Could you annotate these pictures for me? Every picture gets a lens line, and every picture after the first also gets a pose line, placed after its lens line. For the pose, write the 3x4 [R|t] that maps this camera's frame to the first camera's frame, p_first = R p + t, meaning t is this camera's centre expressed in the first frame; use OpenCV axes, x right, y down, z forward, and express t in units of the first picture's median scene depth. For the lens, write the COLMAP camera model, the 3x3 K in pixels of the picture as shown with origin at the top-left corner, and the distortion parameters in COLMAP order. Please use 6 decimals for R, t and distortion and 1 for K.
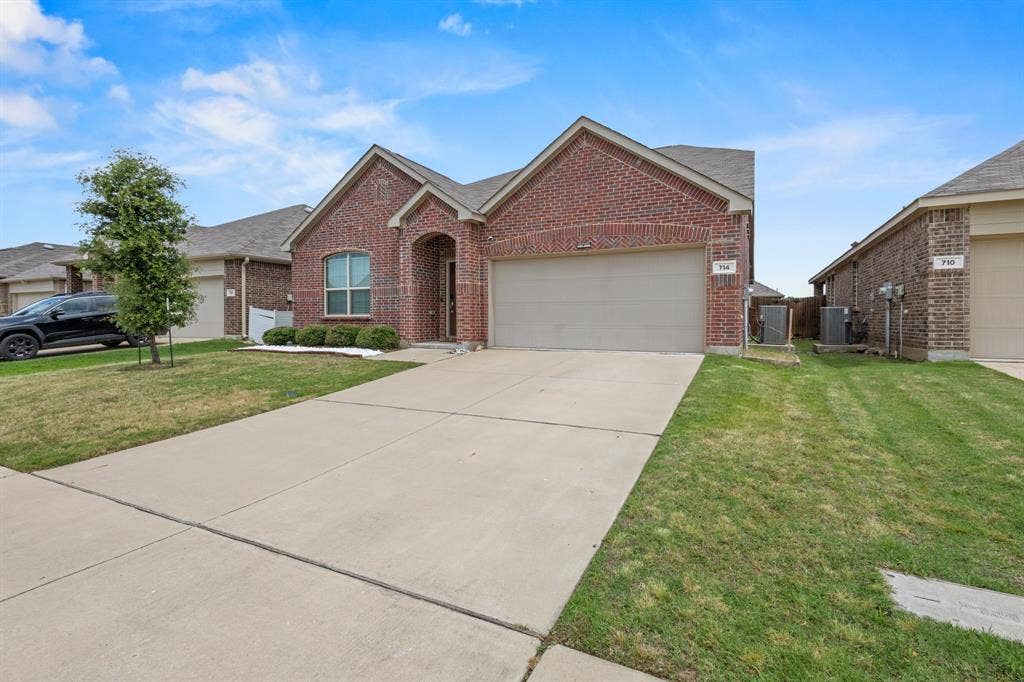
lens RADIAL K [[499.5, 0, 501.0], [0, 499.5, 344.0], [0, 0, 1]] dist [0.000826, 0.002078]
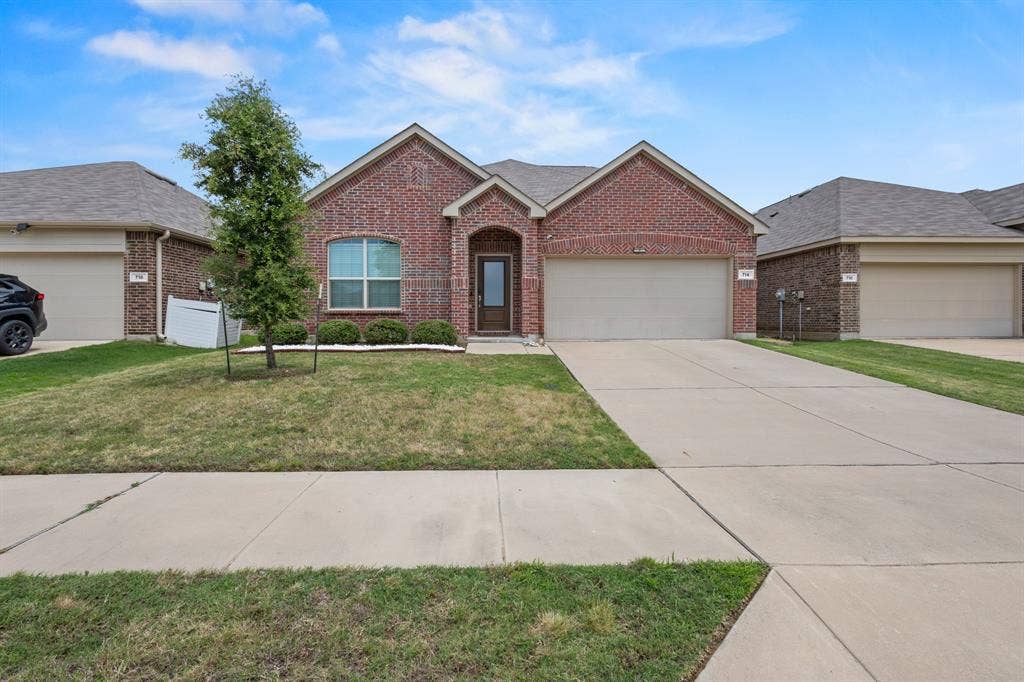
lens RADIAL K [[481.0, 0, 521.0], [0, 481.0, 338.8], [0, 0, 1]] dist [0.008460, 0.000162]
pose [[0.861567, -0.021632, 0.507182, -0.592935], [0.026452, 0.999647, -0.002298, 0.005481], [-0.506954, 0.015396, 0.861836, 0.153327]]
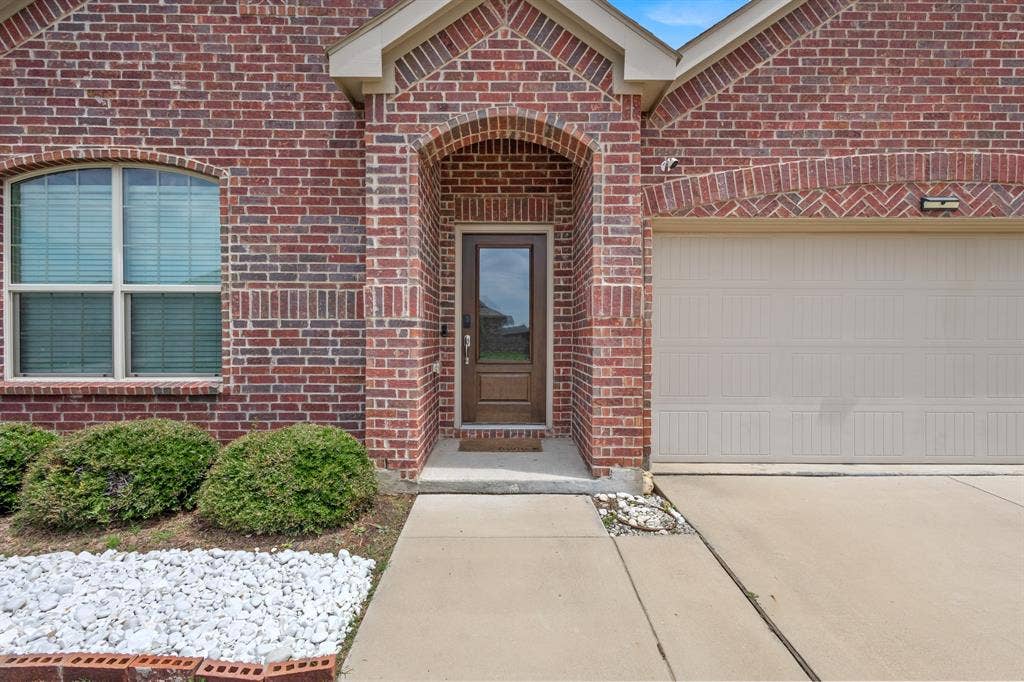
lens RADIAL K [[481.0, 0, 521.4], [0, 481.0, 347.7], [0, 0, 1]] dist [0.008460, 0.000162]
pose [[0.878283, -0.009770, 0.478041, -0.275775], [0.021391, 0.999593, -0.018871, -0.077174], [-0.477662, 0.026800, 0.878135, 0.751292]]
